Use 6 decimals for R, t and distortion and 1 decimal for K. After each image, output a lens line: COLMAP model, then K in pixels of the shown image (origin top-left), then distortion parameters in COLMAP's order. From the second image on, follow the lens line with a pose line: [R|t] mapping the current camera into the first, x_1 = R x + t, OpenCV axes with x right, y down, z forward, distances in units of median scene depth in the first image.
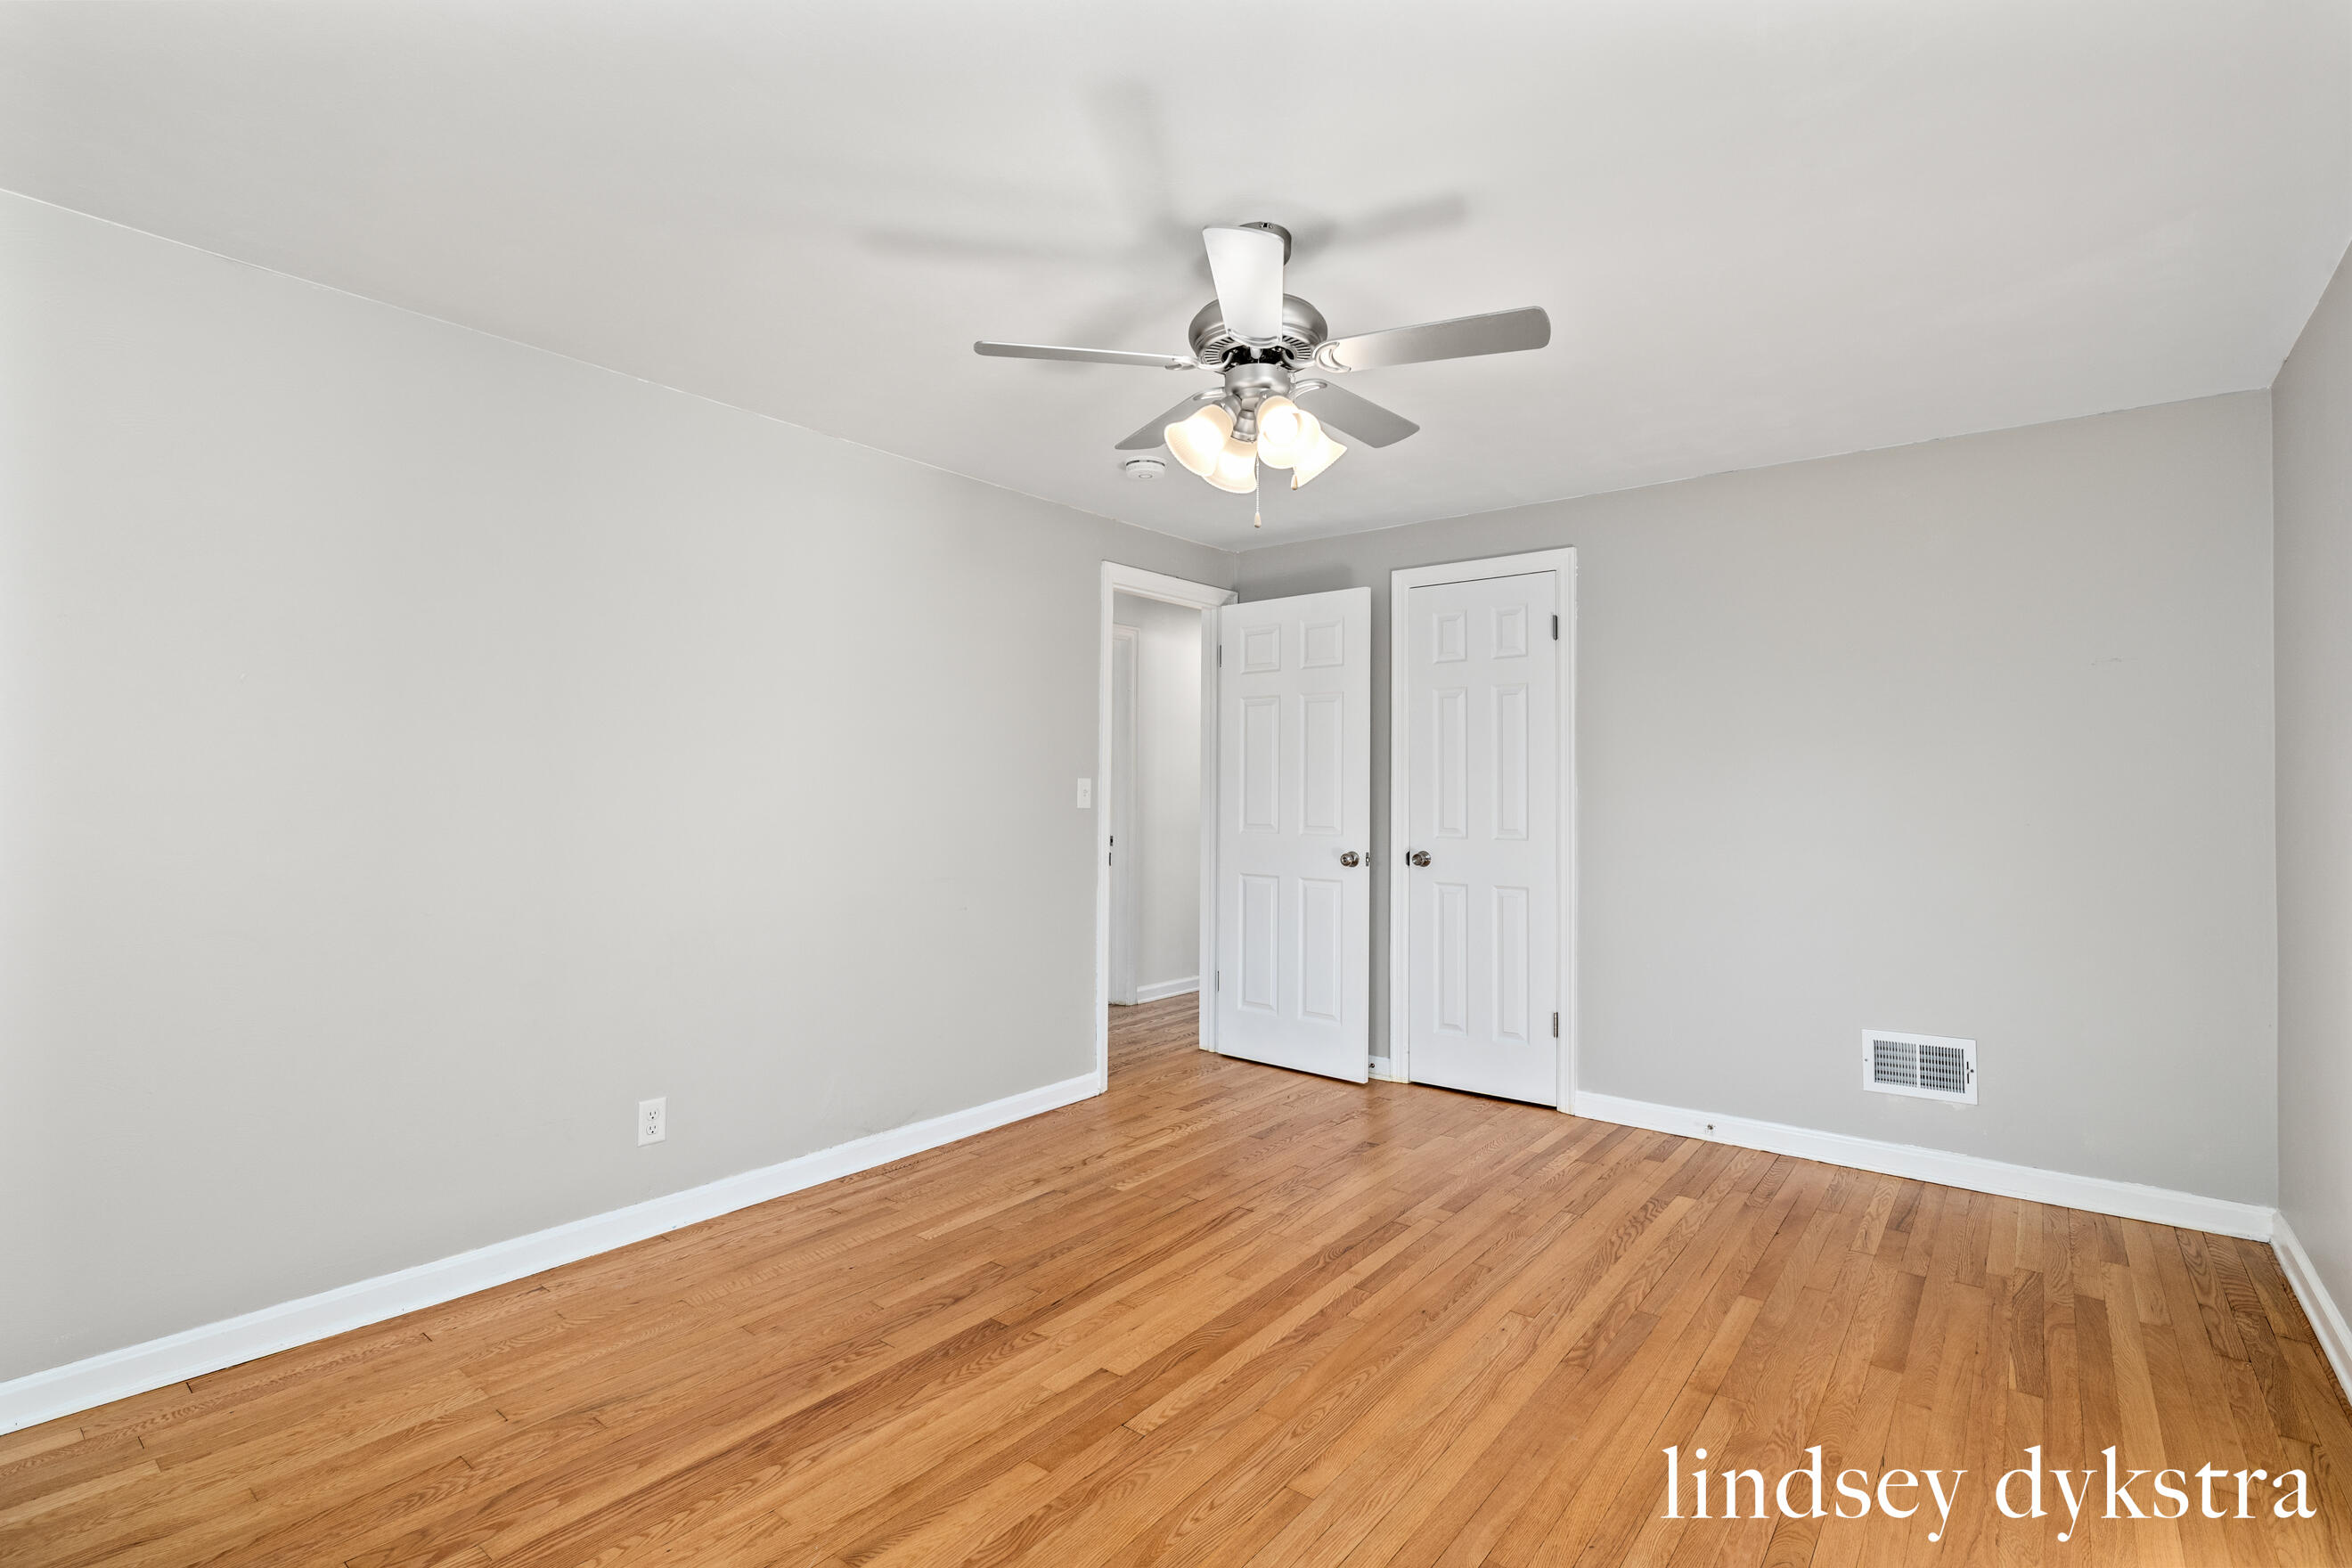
lens RADIAL K [[1078.8, 0, 1182.0], [0, 1078.8, 769.1], [0, 0, 1]] dist [-0.028886, -0.000465]
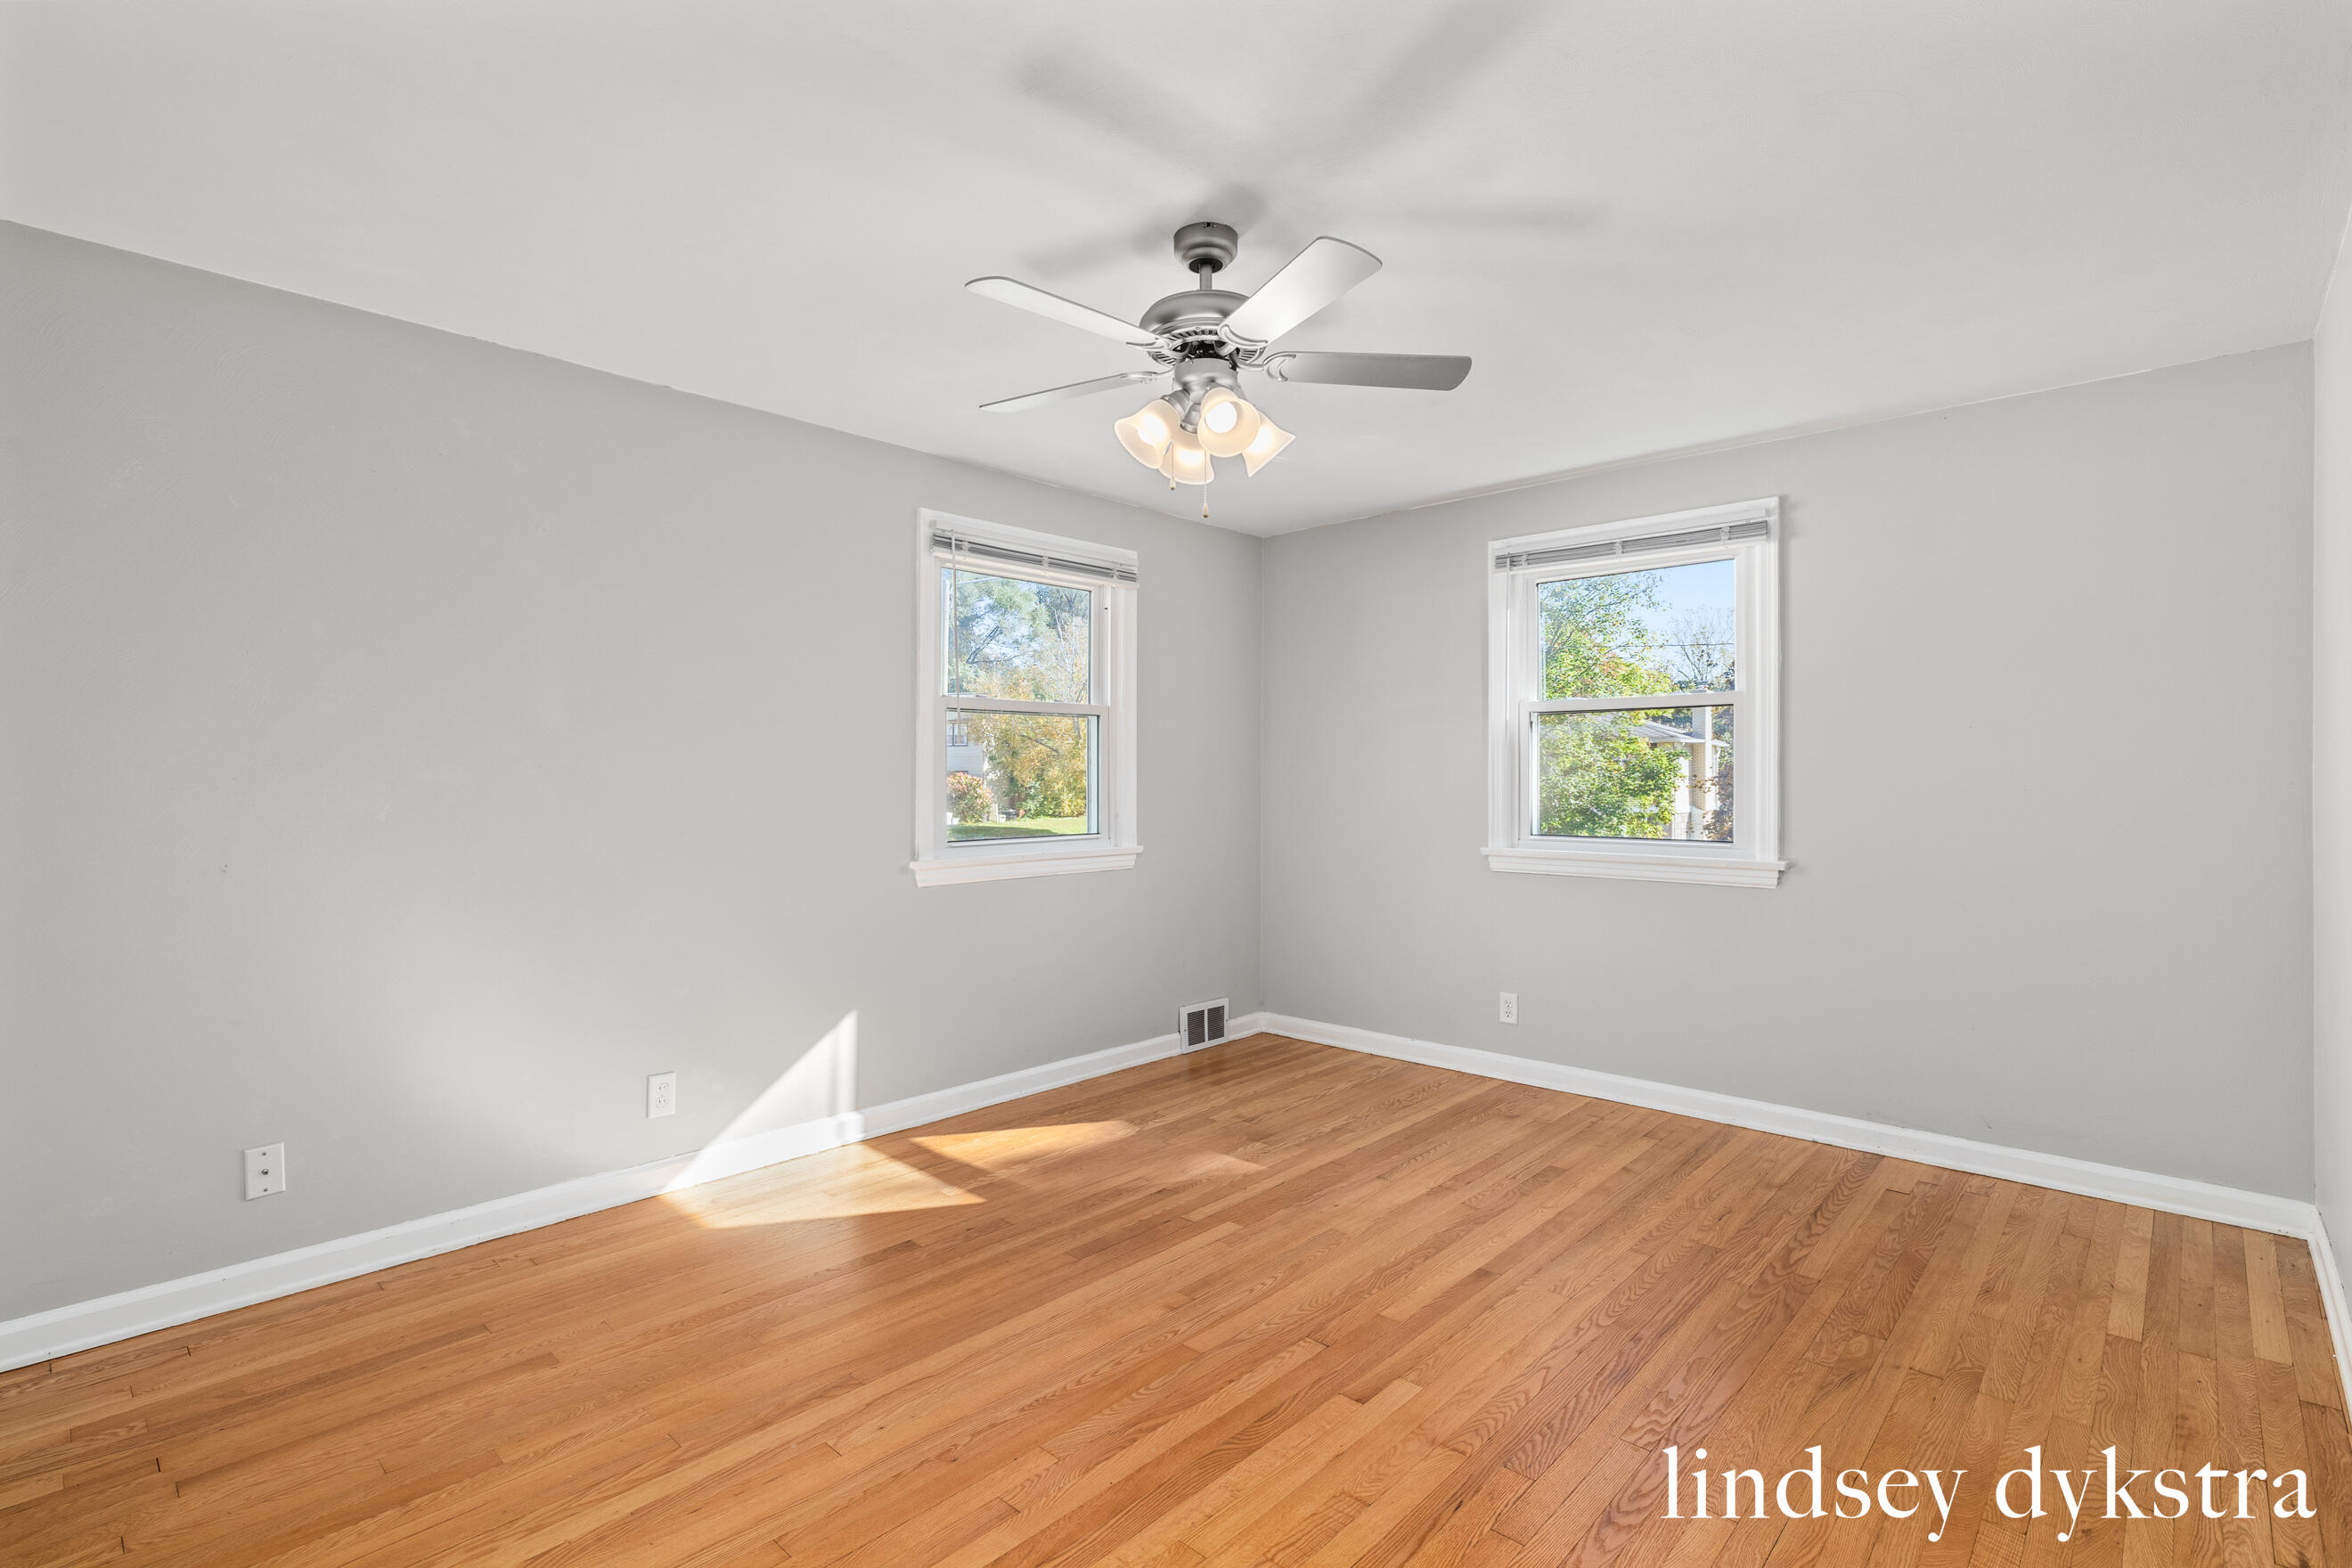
lens RADIAL K [[1078.8, 0, 1192.1], [0, 1078.8, 806.5], [0, 0, 1]] dist [-0.028886, -0.000465]
pose [[-0.997462, -0.004735, 0.071048, 0.008206], [-0.004833, 0.999988, -0.001208, 0.054056], [-0.071041, -0.001549, -0.997472, 1.991260]]
